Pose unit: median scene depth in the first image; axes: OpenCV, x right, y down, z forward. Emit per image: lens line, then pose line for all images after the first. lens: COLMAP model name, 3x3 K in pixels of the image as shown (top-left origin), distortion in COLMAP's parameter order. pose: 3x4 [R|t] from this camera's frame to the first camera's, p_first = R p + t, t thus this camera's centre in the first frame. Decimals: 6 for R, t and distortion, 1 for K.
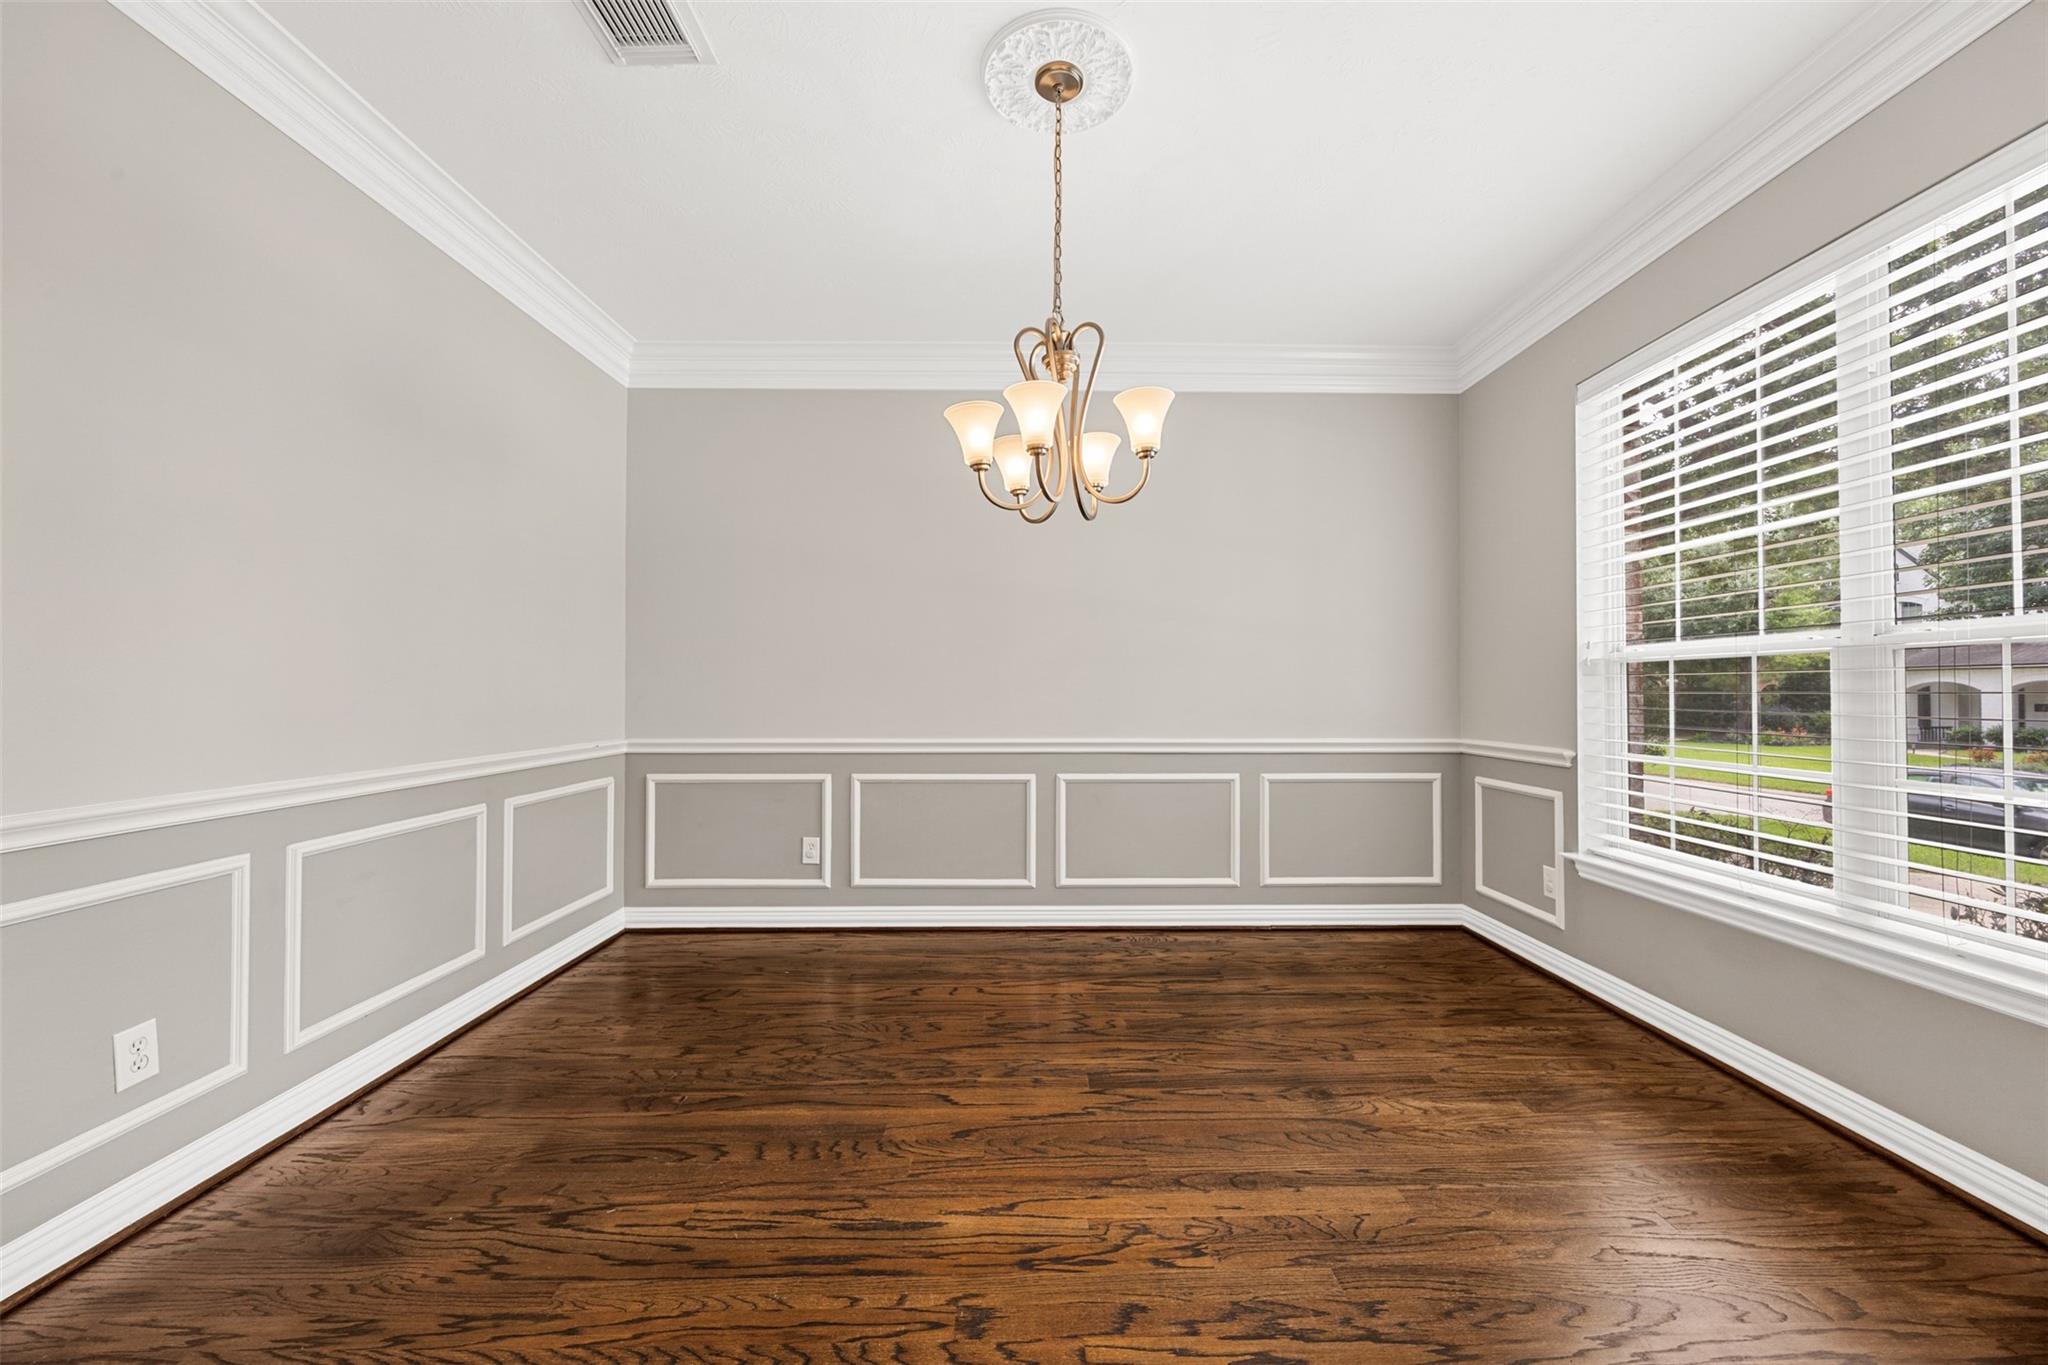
lens RADIAL K [[781.9, 0, 1047.2], [0, 781.9, 684.3], [0, 0, 1]] dist [-0.000775, -0.000190]
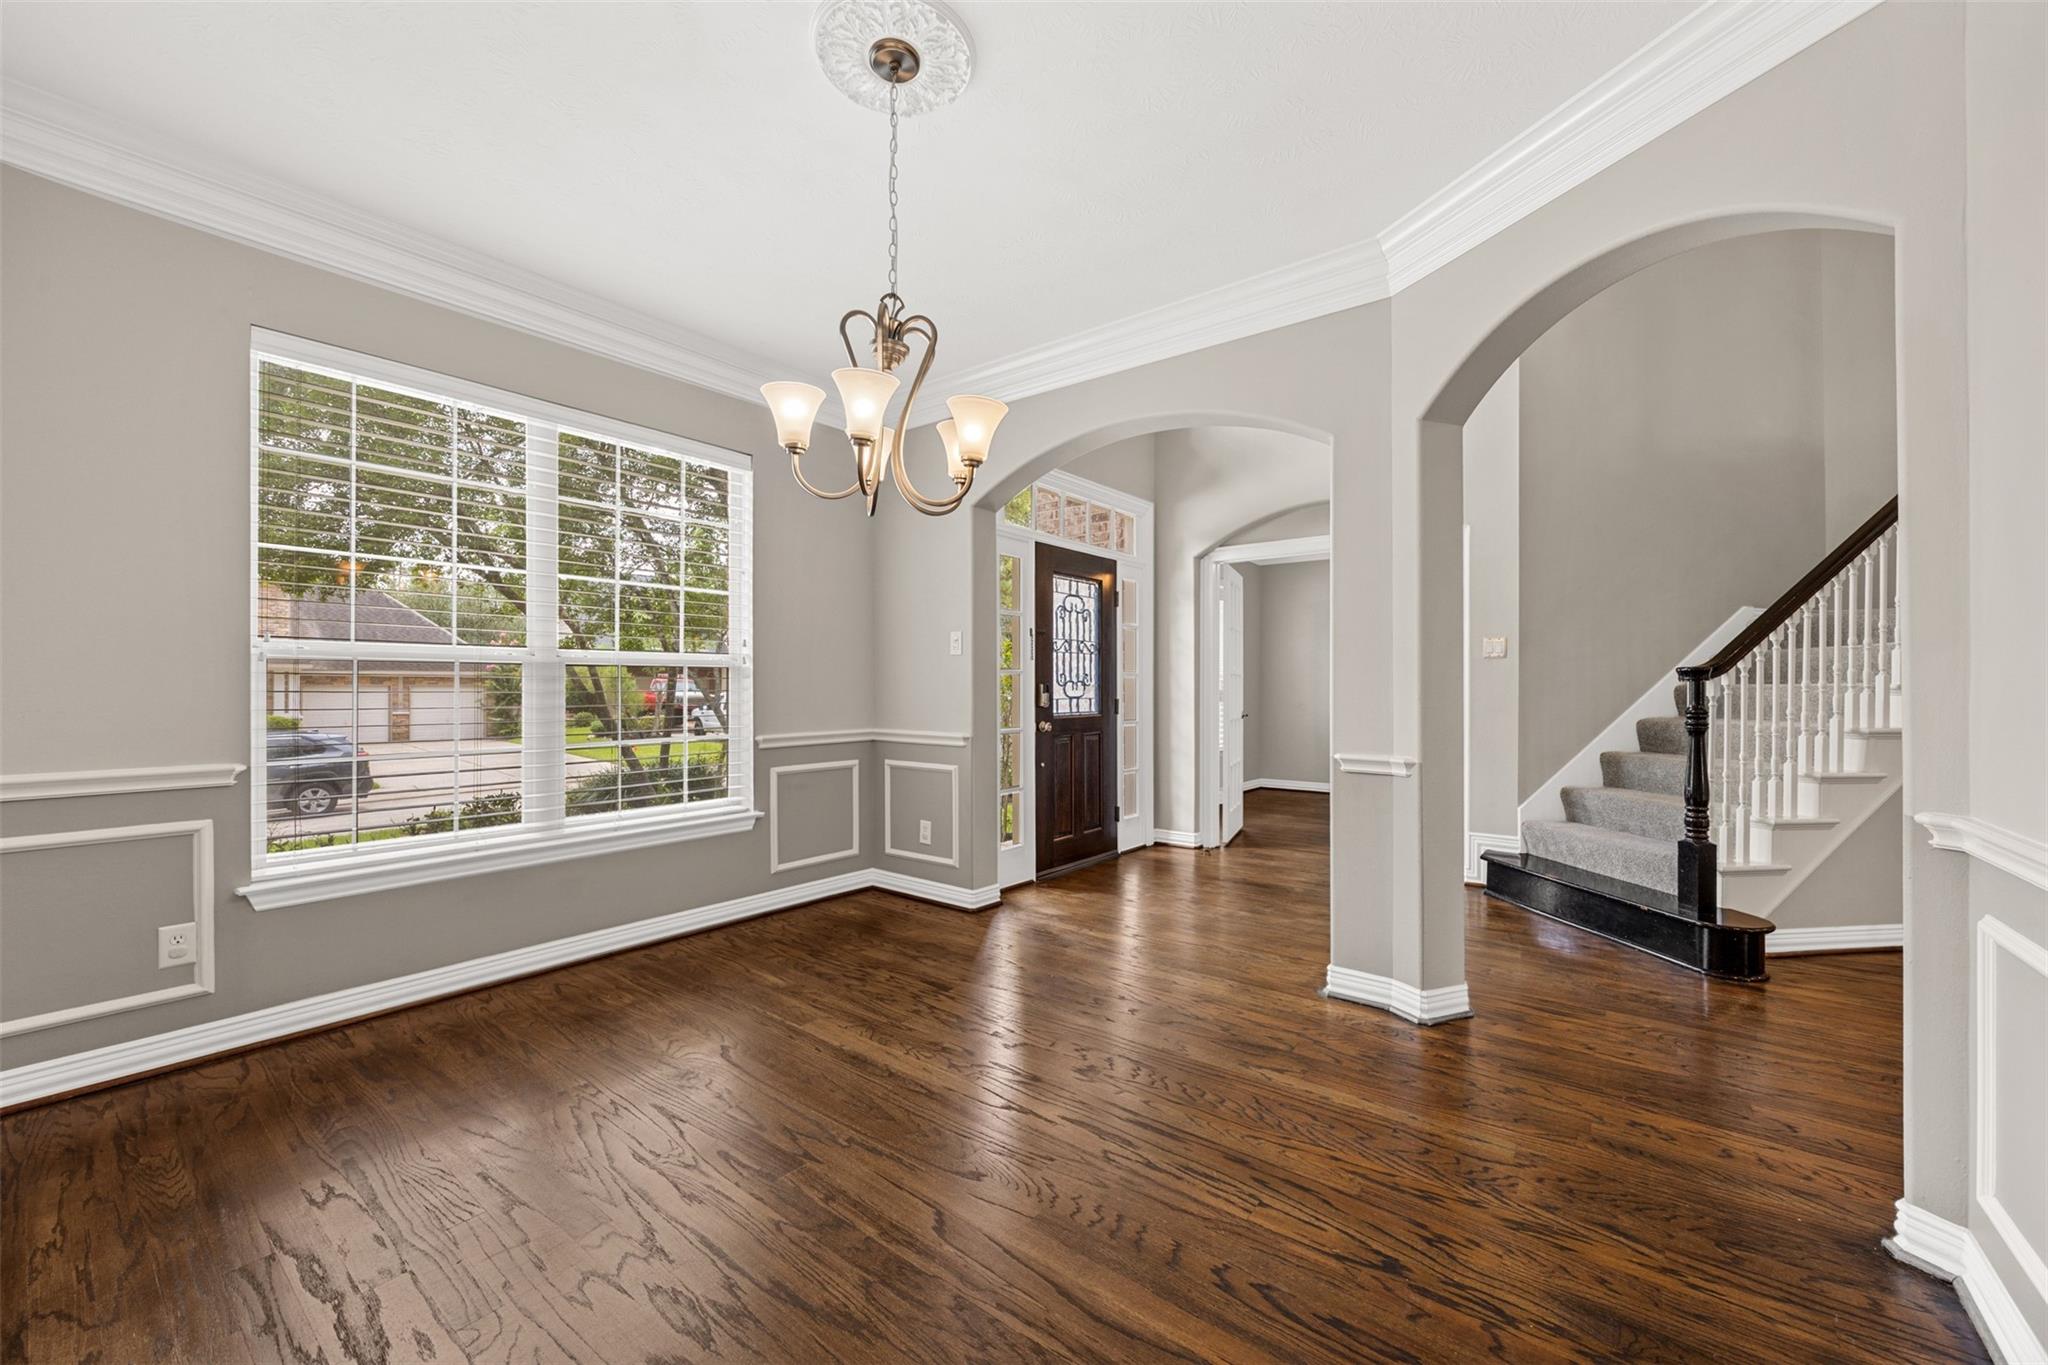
lens RADIAL K [[781.9, 0, 1047.2], [0, 781.9, 684.3], [0, 0, 1]] dist [-0.000775, -0.000190]
pose [[-0.786076, 0.008207, 0.618075, -0.843375], [-0.001956, 0.999874, -0.015764, 0.022347], [-0.618126, -0.013601, -0.785961, 1.895240]]
